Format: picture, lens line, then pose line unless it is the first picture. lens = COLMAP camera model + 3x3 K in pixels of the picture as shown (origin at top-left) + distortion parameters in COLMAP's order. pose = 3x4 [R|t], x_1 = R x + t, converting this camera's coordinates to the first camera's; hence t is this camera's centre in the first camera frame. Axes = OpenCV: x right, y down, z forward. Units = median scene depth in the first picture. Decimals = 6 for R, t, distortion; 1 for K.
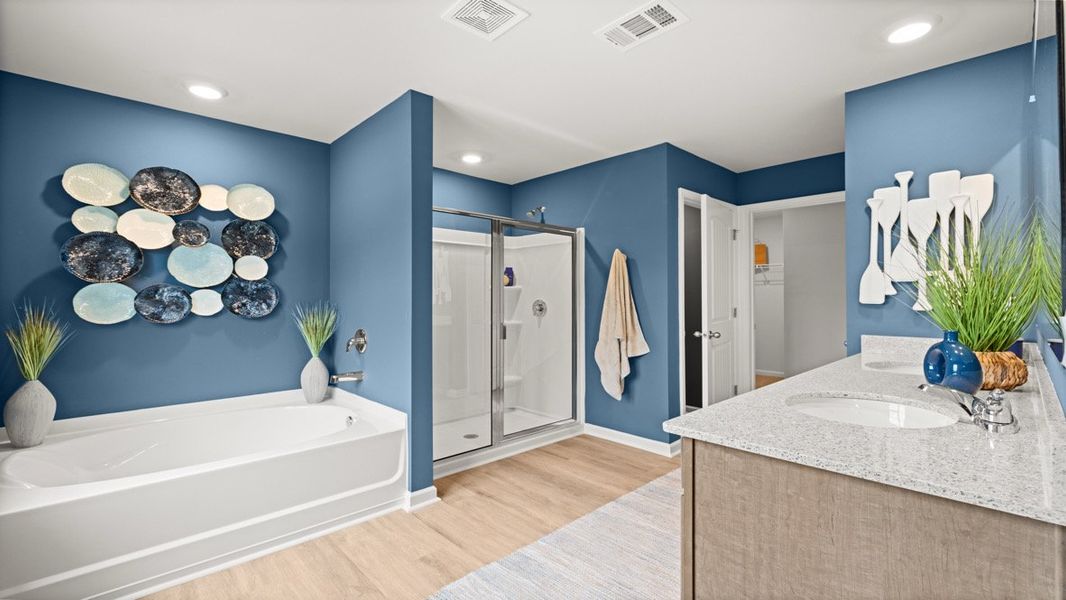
lens RADIAL K [[472.3, 0, 535.6], [0, 472.3, 295.7], [0, 0, 1]] dist [-0.000953, -0.000308]
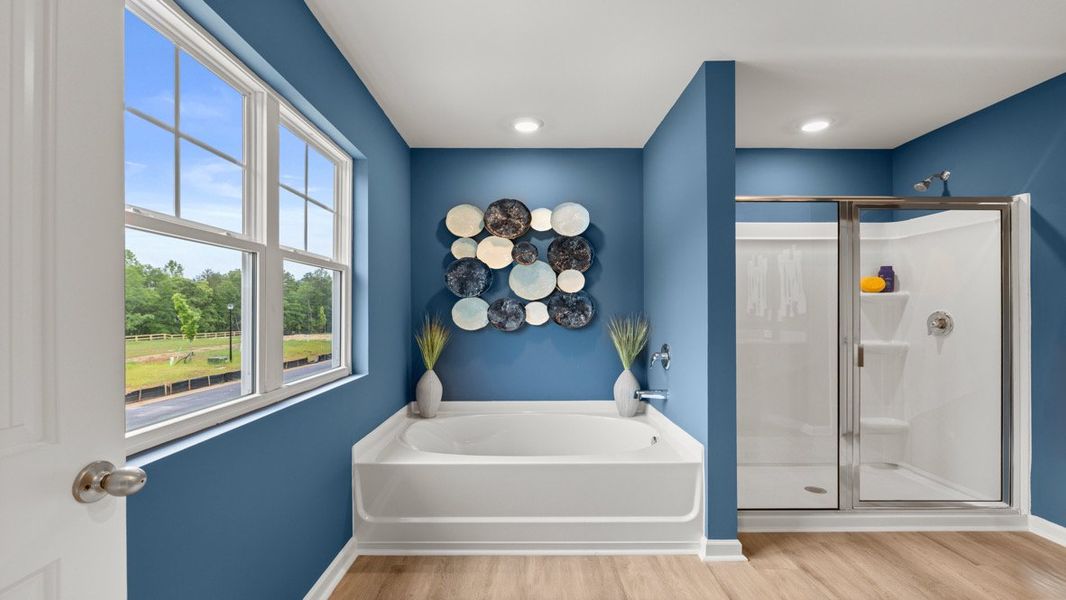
lens RADIAL K [[503.9, 0, 531.0], [0, 503.9, 309.8], [0, 0, 1]] dist [-0.002418, -0.000586]
pose [[0.719021, -0.000319, -0.694988, 0.125579], [0.004788, 0.999978, 0.004495, 0.000198], [0.694972, -0.006560, 0.719007, 0.123811]]
